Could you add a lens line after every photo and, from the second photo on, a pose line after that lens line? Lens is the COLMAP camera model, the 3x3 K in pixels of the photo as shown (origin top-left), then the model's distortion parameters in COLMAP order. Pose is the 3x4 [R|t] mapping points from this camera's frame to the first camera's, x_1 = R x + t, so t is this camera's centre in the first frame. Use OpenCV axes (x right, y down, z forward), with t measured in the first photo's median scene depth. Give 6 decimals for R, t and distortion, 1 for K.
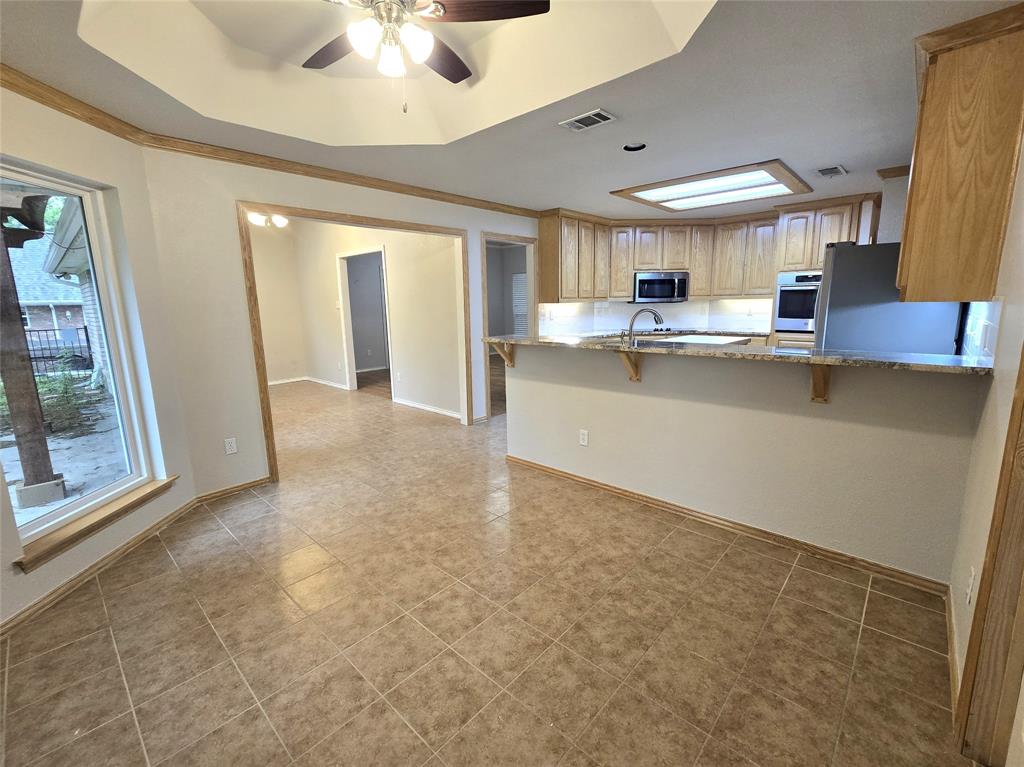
lens RADIAL K [[444.3, 0, 518.7], [0, 444.3, 381.5], [0, 0, 1]] dist [-0.001793, -0.001226]
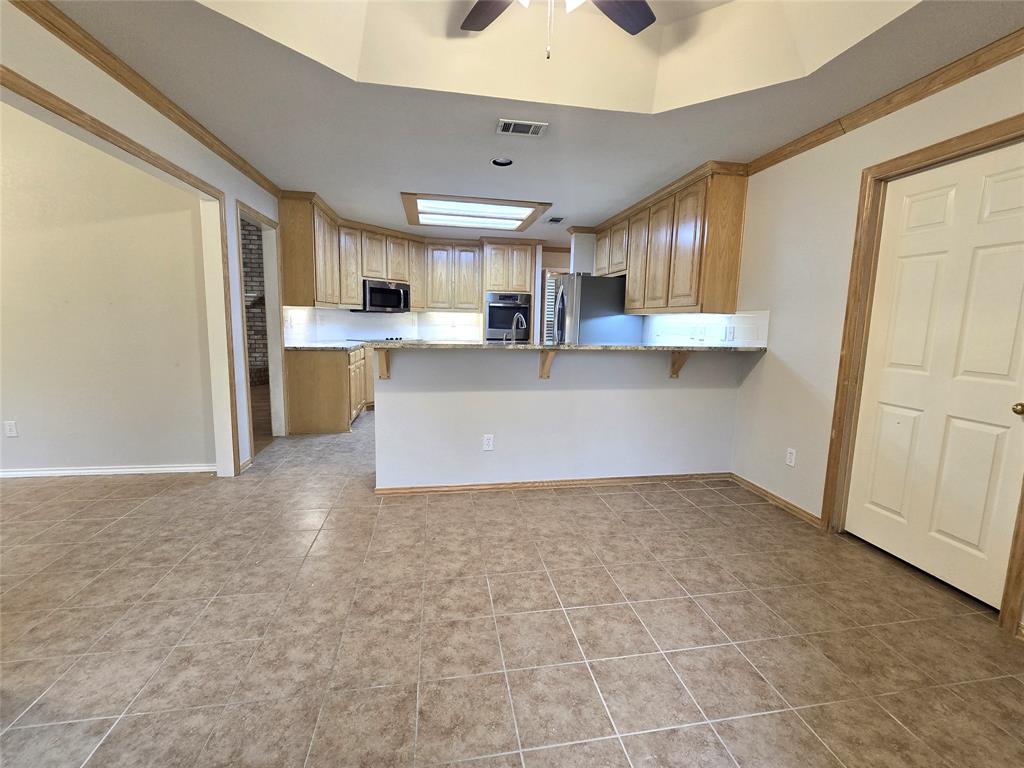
lens RADIAL K [[444.3, 0, 518.7], [0, 444.3, 382.0], [0, 0, 1]] dist [-0.001793, -0.001226]
pose [[0.609103, -0.080528, 0.788992, -0.642423], [0.109190, 0.993873, 0.017144, -0.017490], [-0.785538, 0.075708, 0.614164, 0.375733]]
